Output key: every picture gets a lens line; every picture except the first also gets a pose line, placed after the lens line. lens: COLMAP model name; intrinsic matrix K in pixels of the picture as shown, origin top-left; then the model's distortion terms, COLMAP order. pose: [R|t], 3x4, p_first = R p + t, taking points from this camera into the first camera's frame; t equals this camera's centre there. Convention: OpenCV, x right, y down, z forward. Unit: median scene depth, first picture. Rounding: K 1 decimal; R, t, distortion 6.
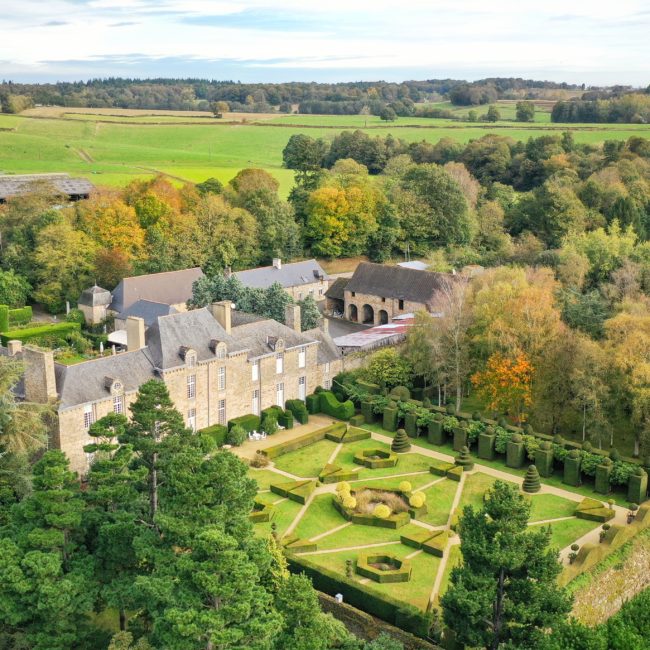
lens RADIAL K [[1047.6, 0, 328.7], [0, 1047.6, 325.3], [0, 0, 1]] dist [0.000926, 0.000000]
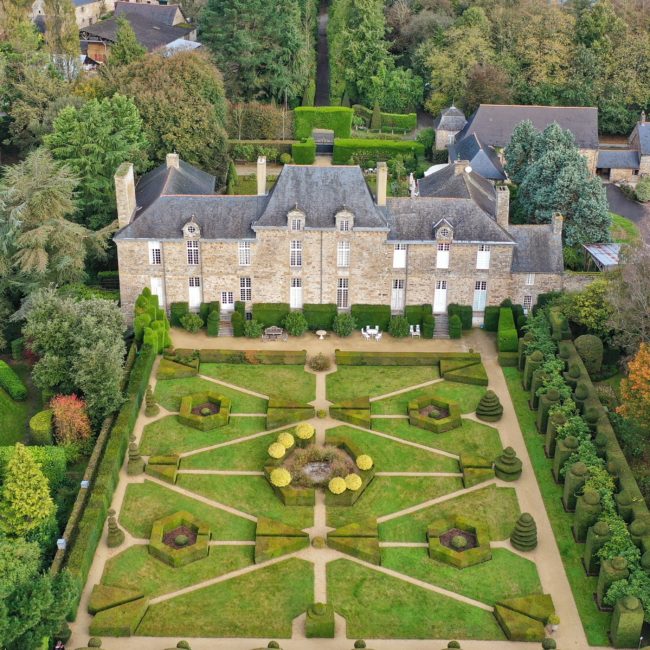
lens RADIAL K [[1047.6, 0, 327.3], [0, 1047.6, 347.8], [0, 0, 1]] dist [0.000926, 0.000000]
pose [[0.674030, 0.348340, -0.651416, 0.442707], [-0.182149, 0.932981, 0.310433, -0.131548], [0.715895, -0.090586, 0.692307, 0.393416]]
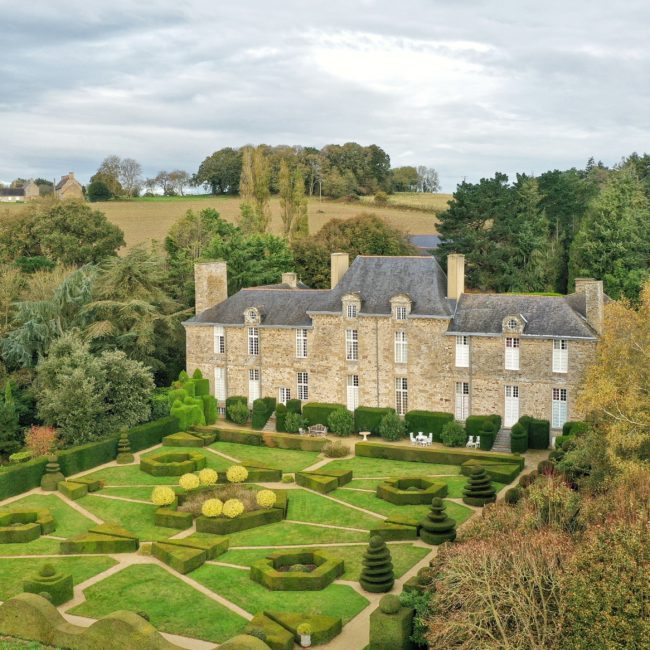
lens RADIAL K [[1047.6, 0, 306.7], [0, 1047.6, 343.5], [0, 0, 1]] dist [0.000926, 0.000000]
pose [[0.258419, 0.106306, -0.960166, 0.565098], [-0.211456, 0.976048, 0.051153, 0.023872], [0.942606, 0.189814, 0.274708, 0.711664]]
